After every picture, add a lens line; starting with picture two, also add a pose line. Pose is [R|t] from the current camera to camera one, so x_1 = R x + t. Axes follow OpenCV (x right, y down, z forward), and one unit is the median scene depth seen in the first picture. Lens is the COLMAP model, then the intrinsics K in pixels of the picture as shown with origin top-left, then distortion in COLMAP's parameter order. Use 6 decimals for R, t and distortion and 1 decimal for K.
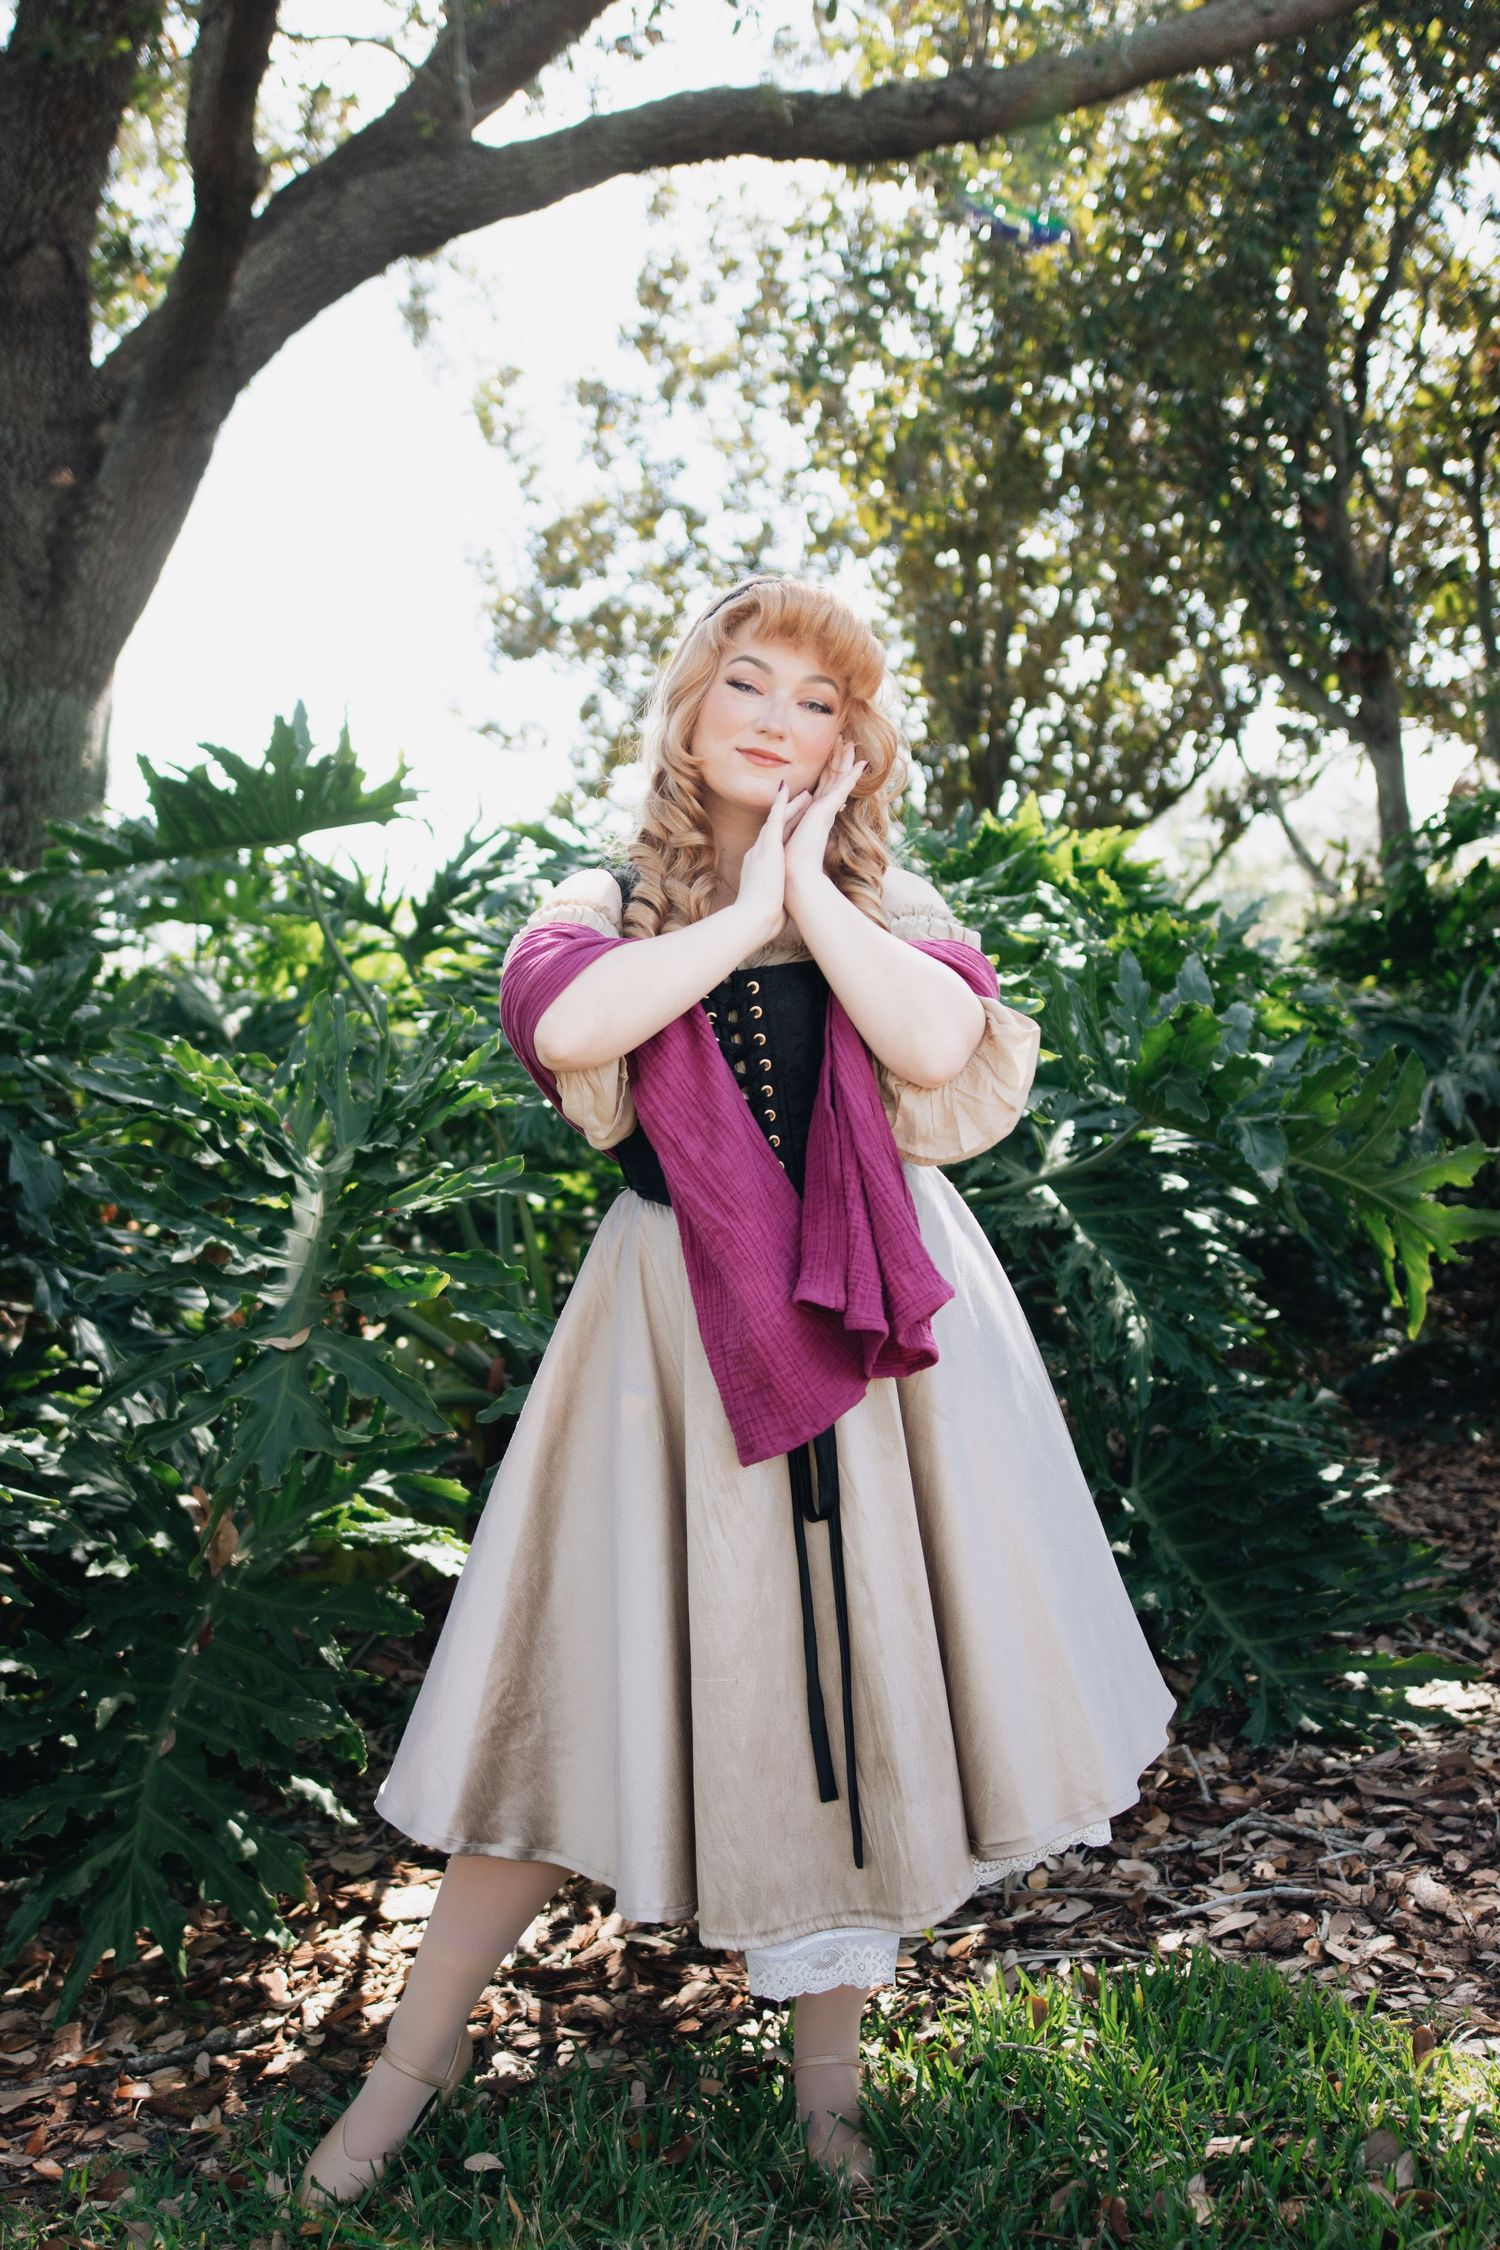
lens RADIAL K [[2118.6, 0, 749.8], [0, 2118.6, 1091.8], [0, 0, 1]] dist [-0.003571, -0.020307]
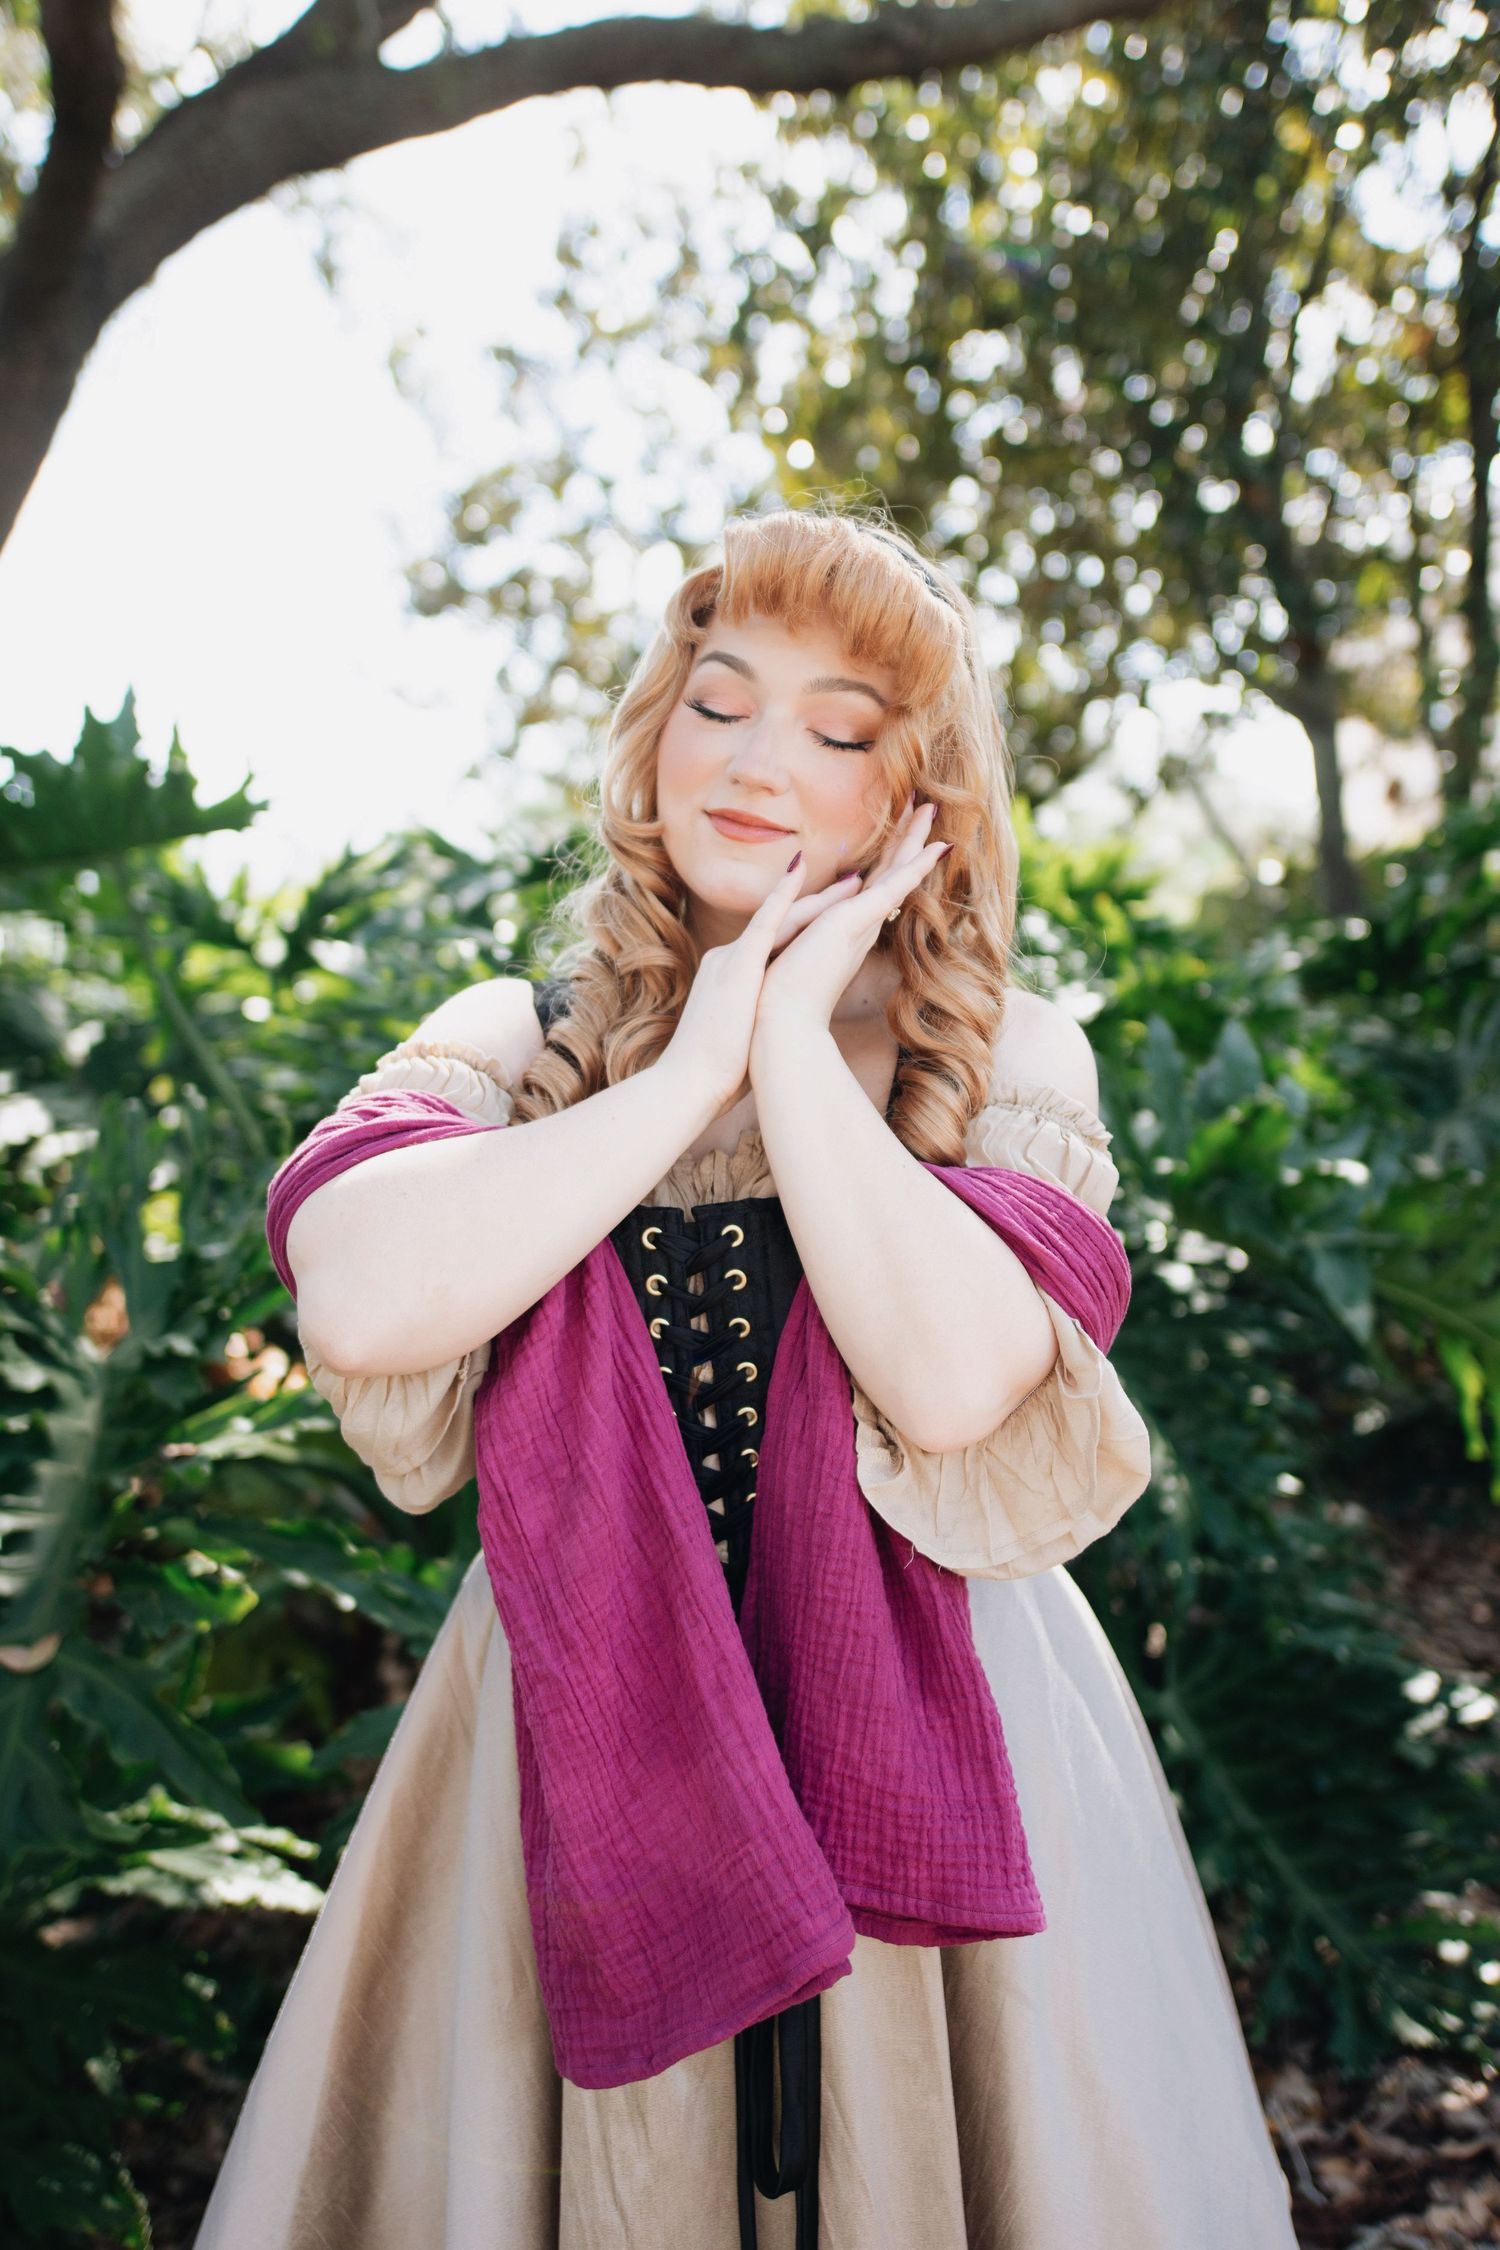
lens RADIAL K [[2031.7, 0, 784.7], [0, 2031.7, 1103.1], [0, 0, 1]] dist [-0.000662, -0.005037]
pose [[0.997893, 0.009410, 0.064201, -0.007527], [-0.011242, 0.999538, 0.028238, -0.027241], [-0.063906, -0.028900, 0.997537, 0.120288]]
